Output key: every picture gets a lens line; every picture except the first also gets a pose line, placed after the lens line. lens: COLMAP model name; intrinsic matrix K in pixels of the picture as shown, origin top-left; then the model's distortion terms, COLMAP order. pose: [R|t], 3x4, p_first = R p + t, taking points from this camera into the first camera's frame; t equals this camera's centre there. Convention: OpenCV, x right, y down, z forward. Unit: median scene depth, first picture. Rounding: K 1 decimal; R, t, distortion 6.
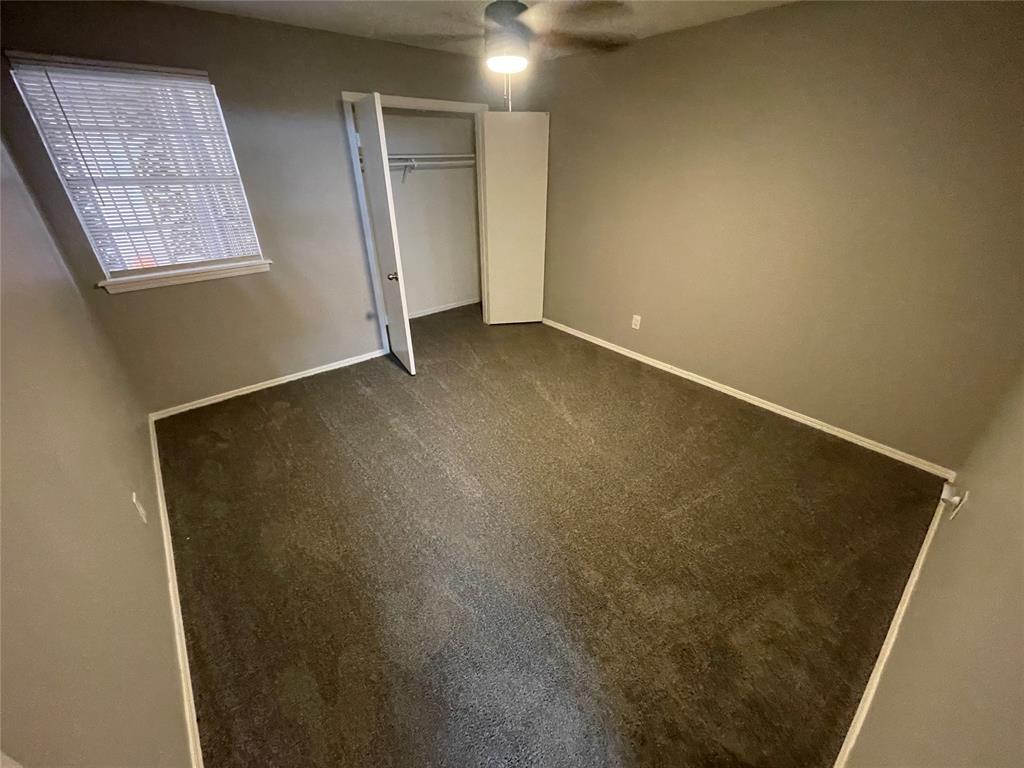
lens RADIAL K [[412.3, 0, 507.8], [0, 412.3, 385.8], [0, 0, 1]] dist [0.000085, 0.000096]
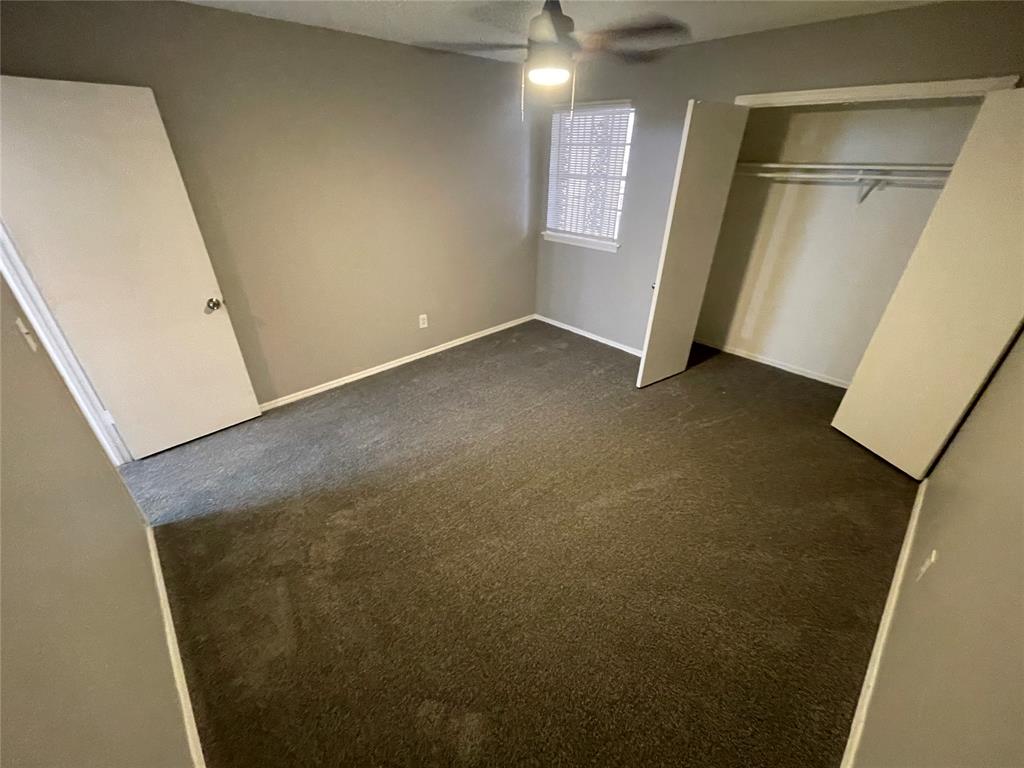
lens RADIAL K [[412.3, 0, 507.8], [0, 412.3, 385.8], [0, 0, 1]] dist [0.000085, 0.000096]
pose [[0.052388, 0.479182, -0.876151, 0.815492], [-0.502174, 0.770997, 0.391645, -0.344037], [0.863178, 0.419463, 0.281024, 0.625841]]
